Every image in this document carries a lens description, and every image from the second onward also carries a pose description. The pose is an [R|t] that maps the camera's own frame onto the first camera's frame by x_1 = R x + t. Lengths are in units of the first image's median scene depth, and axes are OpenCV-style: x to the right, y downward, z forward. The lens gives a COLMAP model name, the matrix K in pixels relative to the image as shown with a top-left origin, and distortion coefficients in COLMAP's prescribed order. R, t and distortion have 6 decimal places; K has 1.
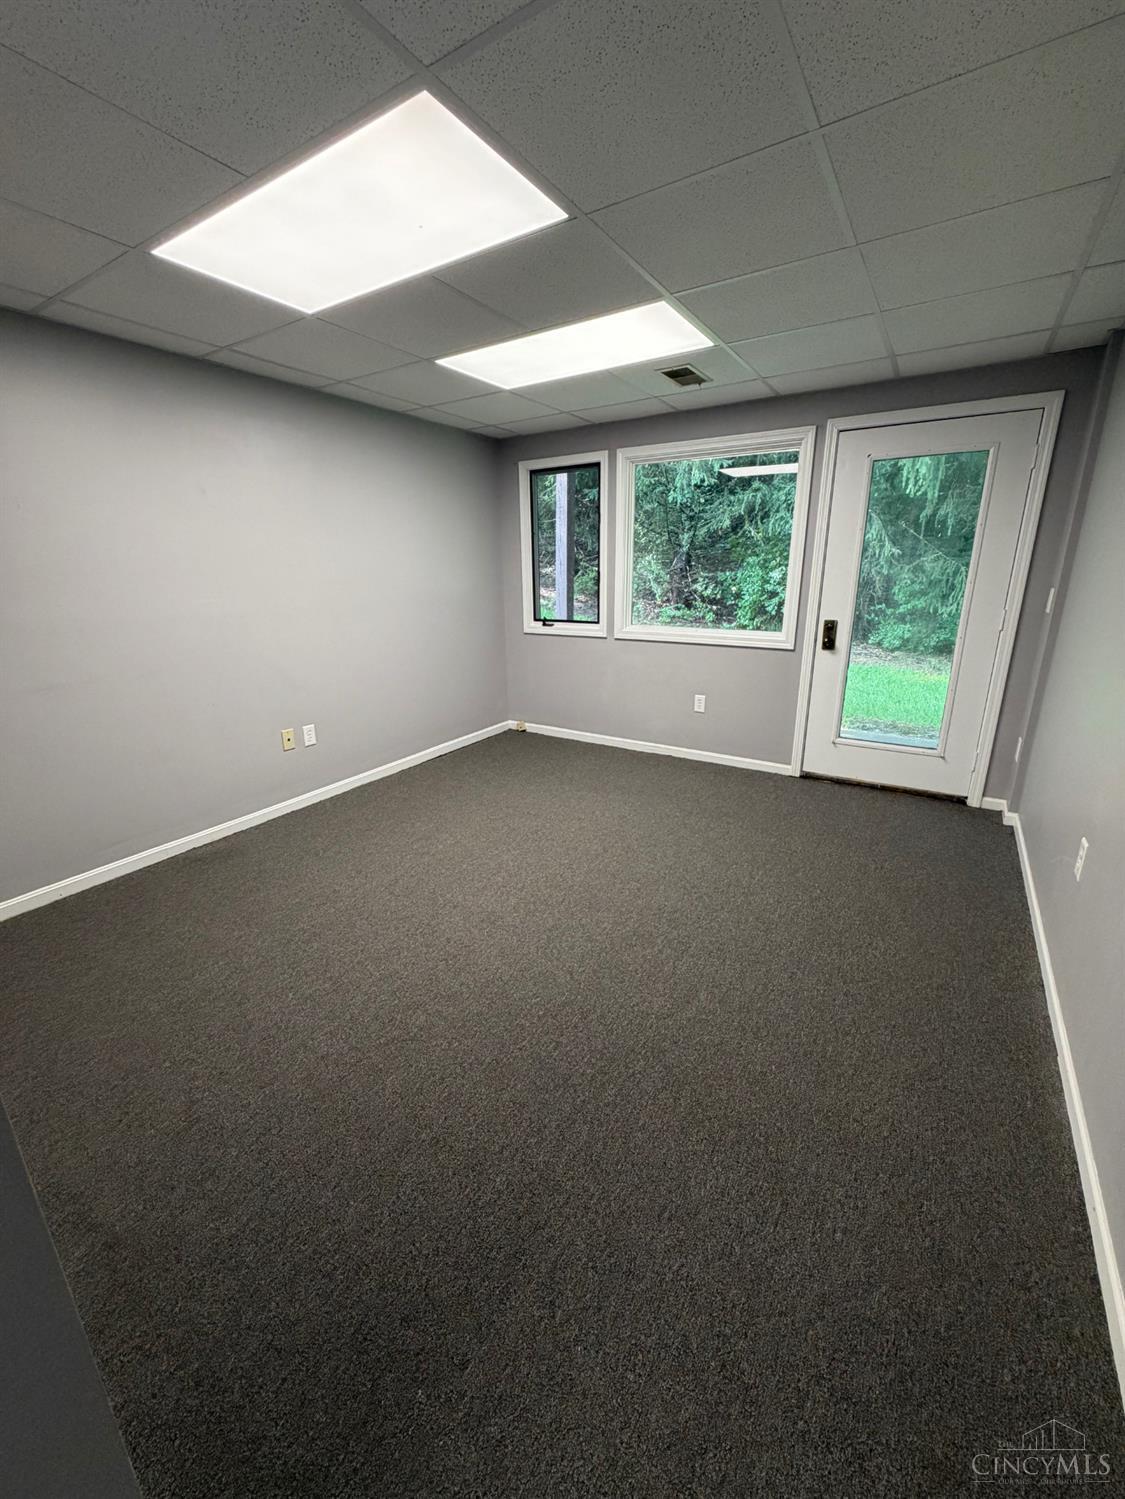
lens RADIAL K [[596.9, 0, 568.5], [0, 596.9, 743.6], [0, 0, 1]] dist [0.000479, -0.001809]
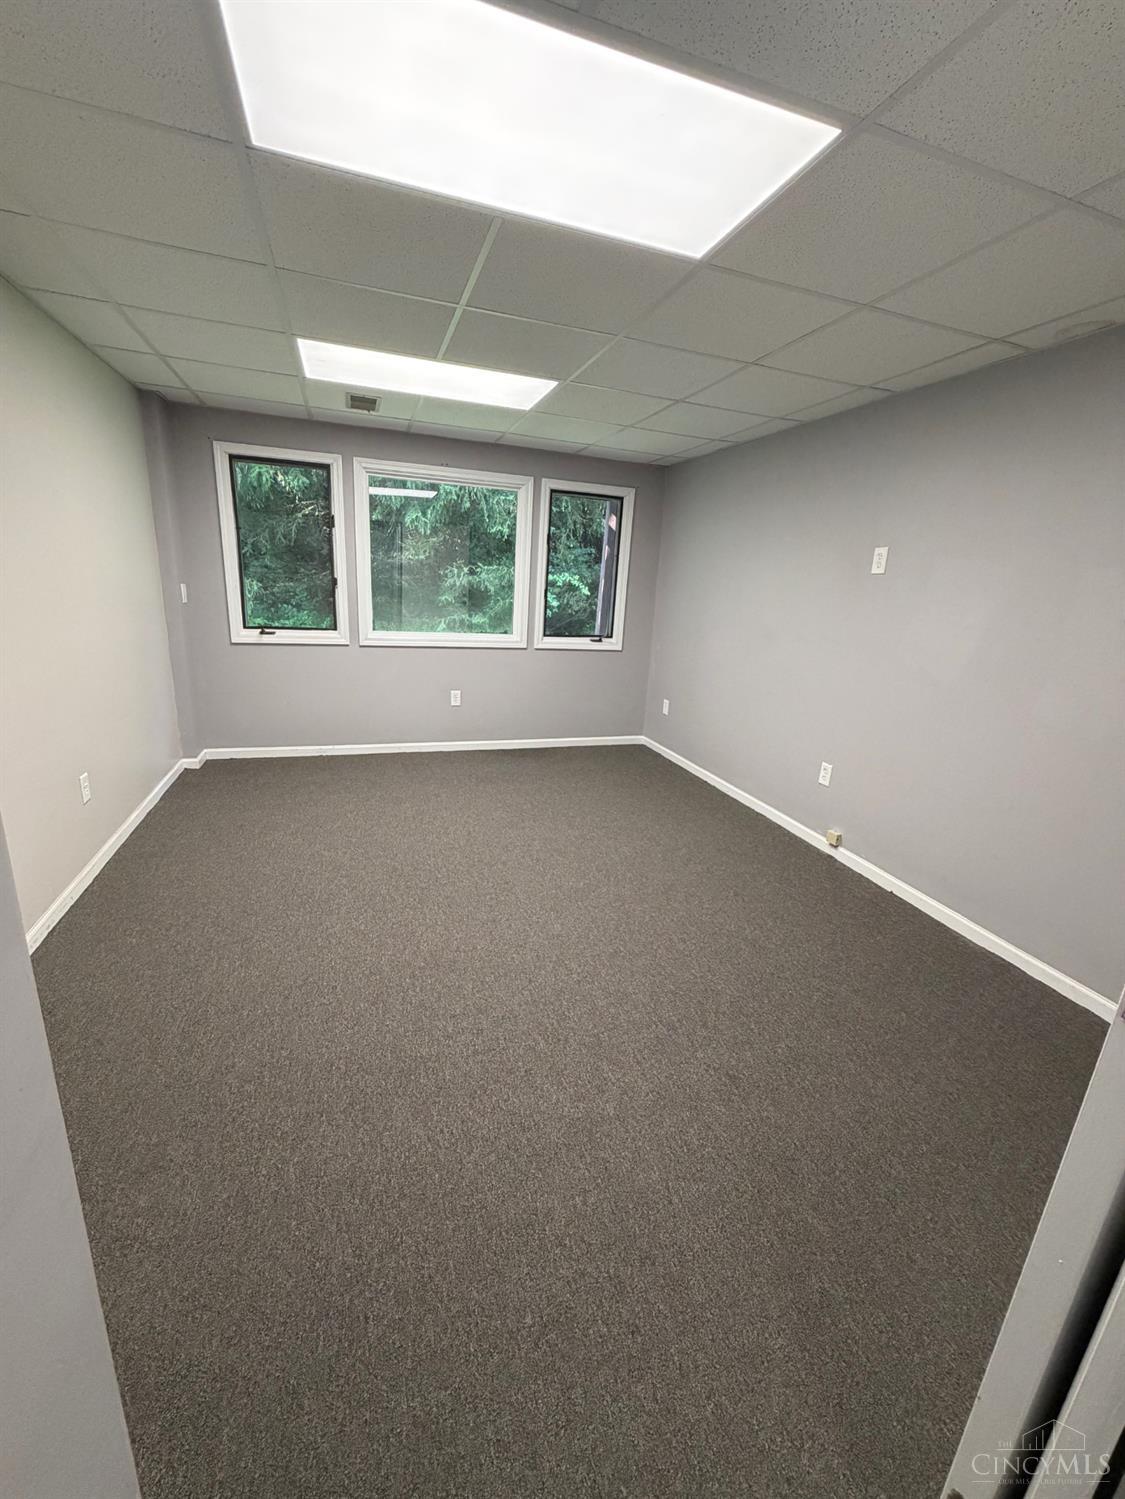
lens RADIAL K [[596.9, 0, 569.7], [0, 596.9, 747.9], [0, 0, 1]] dist [0.000479, -0.001809]
pose [[0.611148, -0.168929, 0.773279, -0.534933], [0.171720, 0.981989, 0.078808, -0.026413], [-0.772664, 0.084624, 0.629149, 0.121394]]
